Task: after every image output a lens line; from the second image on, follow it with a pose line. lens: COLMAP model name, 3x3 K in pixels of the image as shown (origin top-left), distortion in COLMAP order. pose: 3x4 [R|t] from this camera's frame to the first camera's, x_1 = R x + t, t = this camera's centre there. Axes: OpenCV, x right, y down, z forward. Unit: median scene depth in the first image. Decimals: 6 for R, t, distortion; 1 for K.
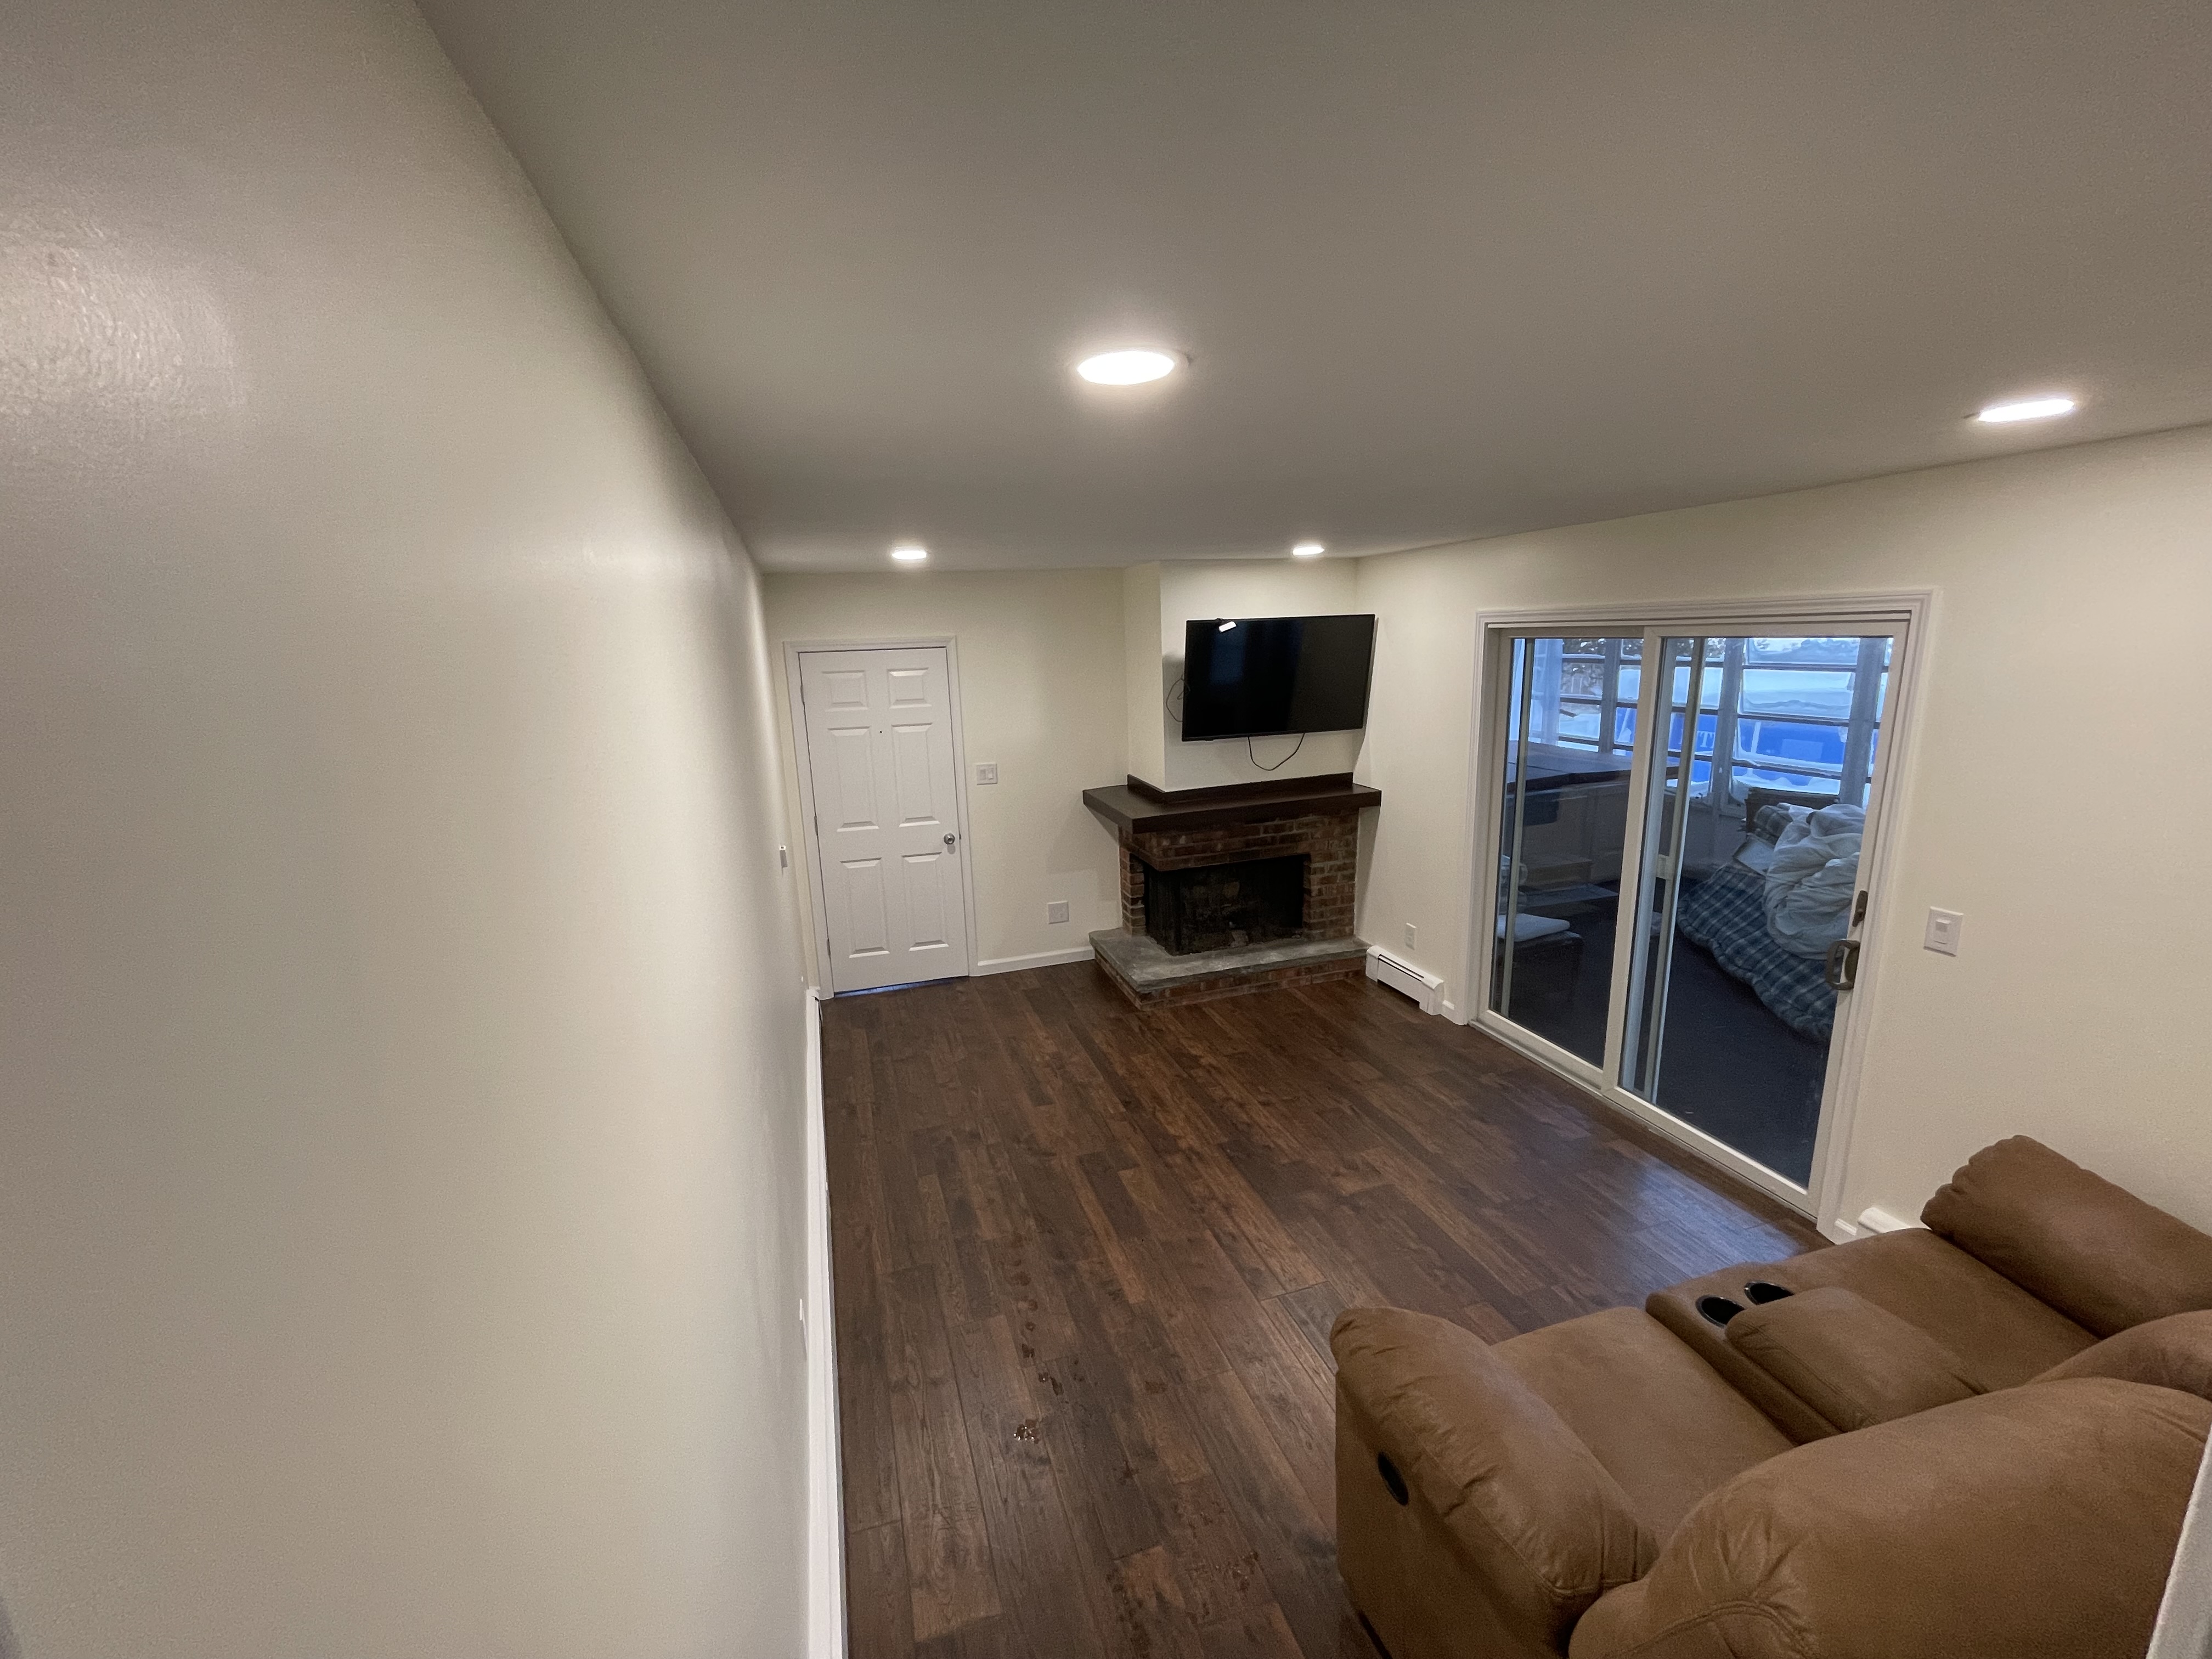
lens RADIAL K [[904.2, 0, 1102.4], [0, 904.2, 833.2], [0, 0, 1]] dist [-0.000105, 0.000289]
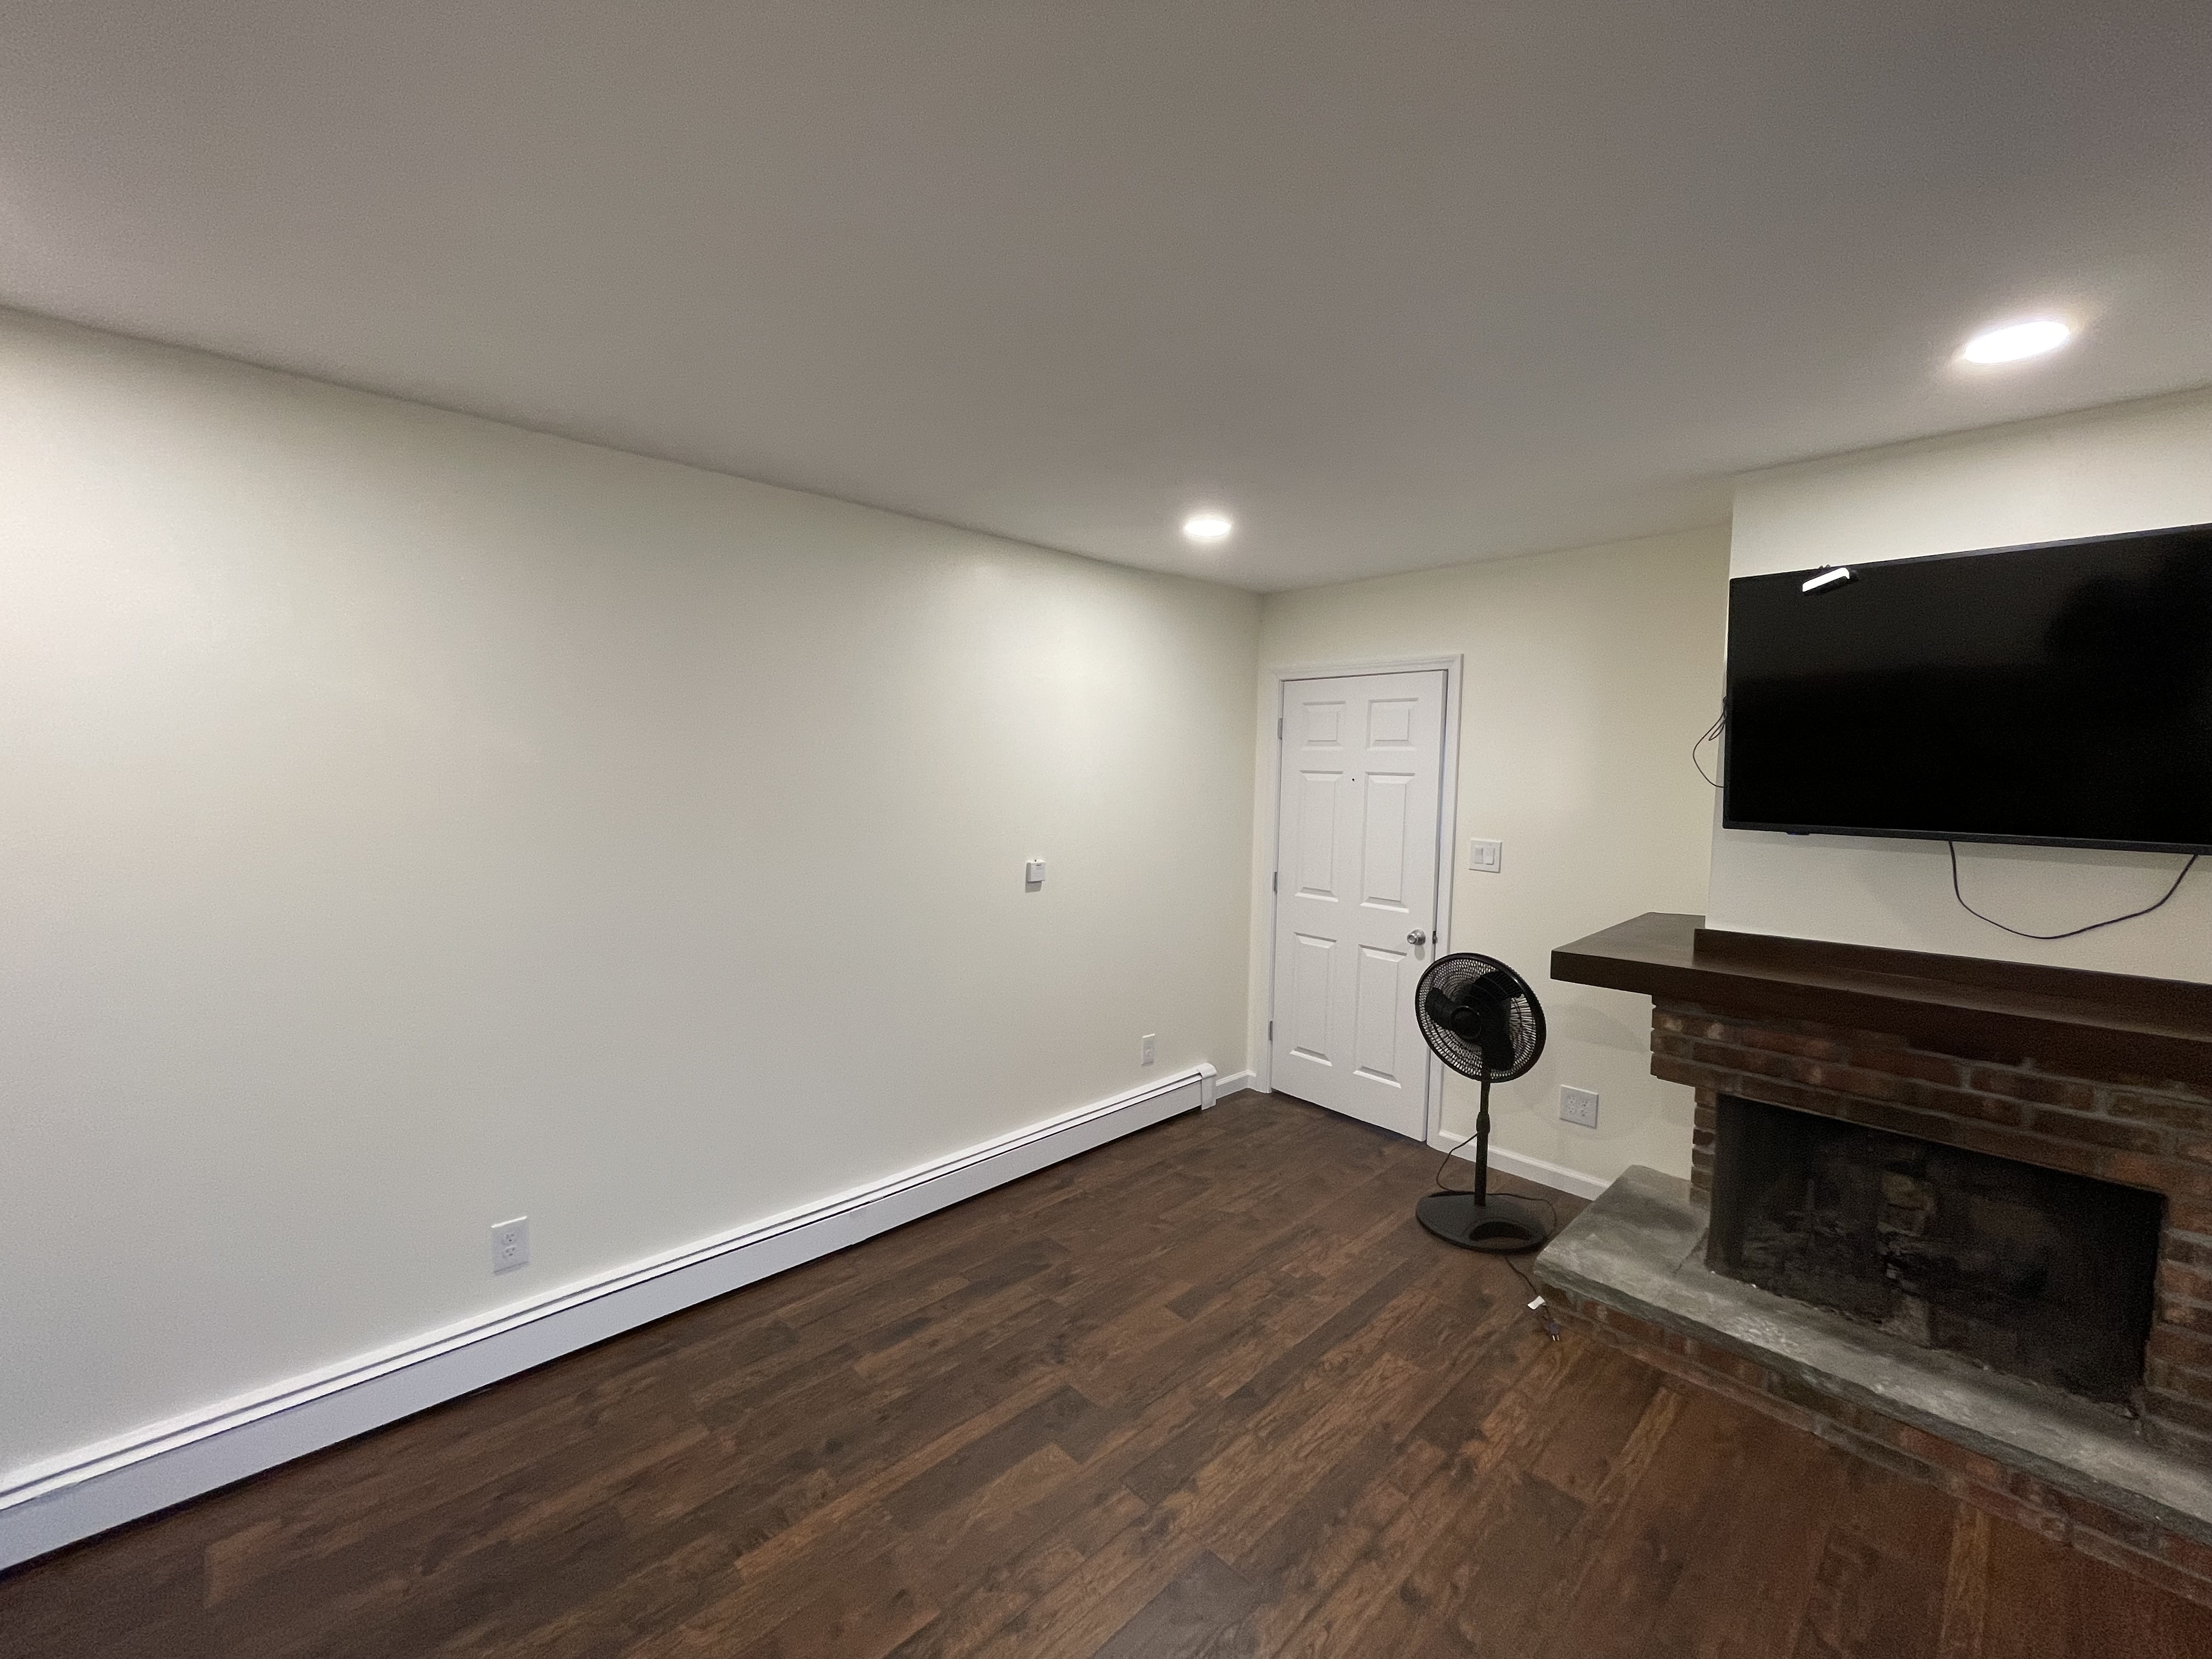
lens RADIAL K [[907.9, 0, 1081.4], [0, 907.9, 831.7], [0, 0, 1]] dist [-0.000961, -0.000273]
pose [[0.428143, 0.113129, -0.896602, 0.352652], [-0.221727, 0.974958, 0.017137, -0.028799], [0.876088, 0.191464, 0.442505, 0.443867]]
